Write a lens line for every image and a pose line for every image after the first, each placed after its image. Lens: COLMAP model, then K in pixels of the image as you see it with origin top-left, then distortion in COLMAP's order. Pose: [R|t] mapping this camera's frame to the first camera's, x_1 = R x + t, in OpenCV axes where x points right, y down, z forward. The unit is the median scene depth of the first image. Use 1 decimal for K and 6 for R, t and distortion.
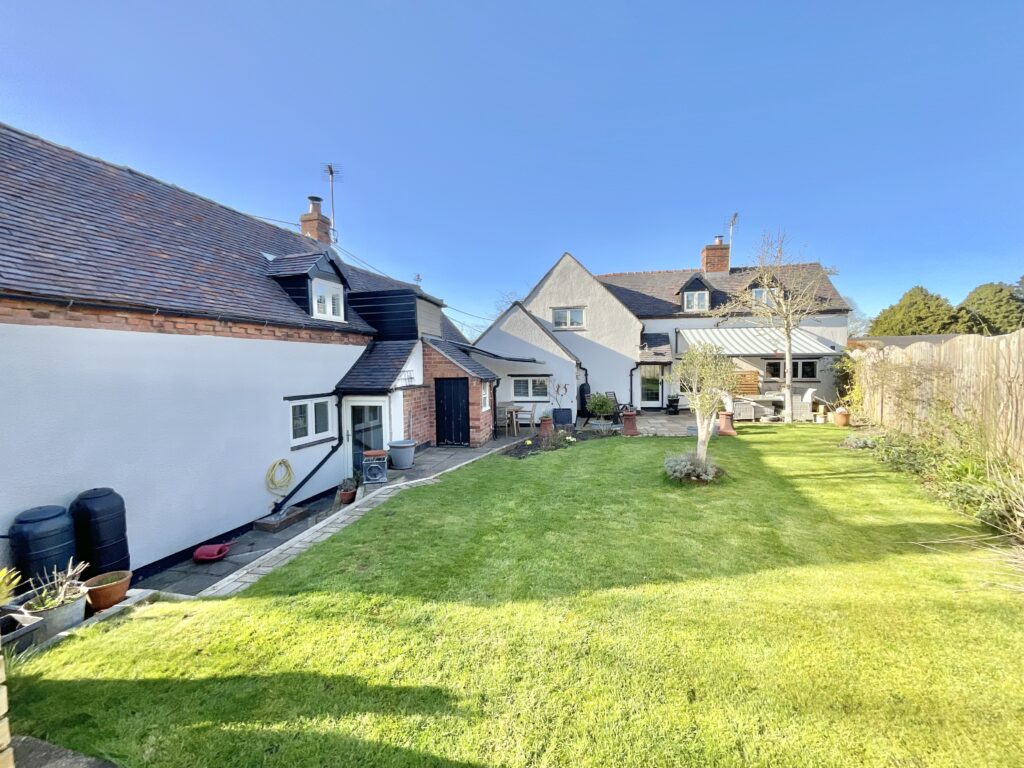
lens RADIAL K [[412.7, 0, 513.3], [0, 412.7, 380.5], [0, 0, 1]] dist [-0.002579, -0.000084]
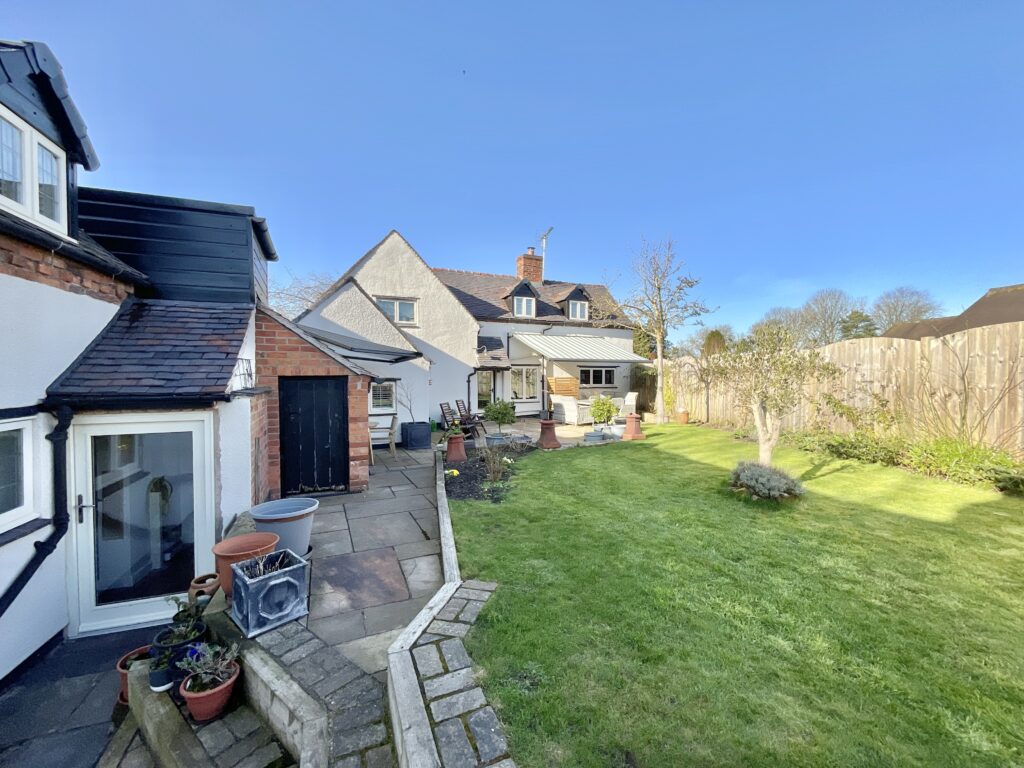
lens RADIAL K [[412.7, 0, 511.5], [0, 412.7, 383.7], [0, 0, 1]] dist [-0.002579, -0.000084]
pose [[0.821586, 0.001573, 0.570082, -0.255225], [0.011548, 0.999745, -0.019401, 0.018354], [-0.569968, 0.022523, 0.821358, 0.367753]]
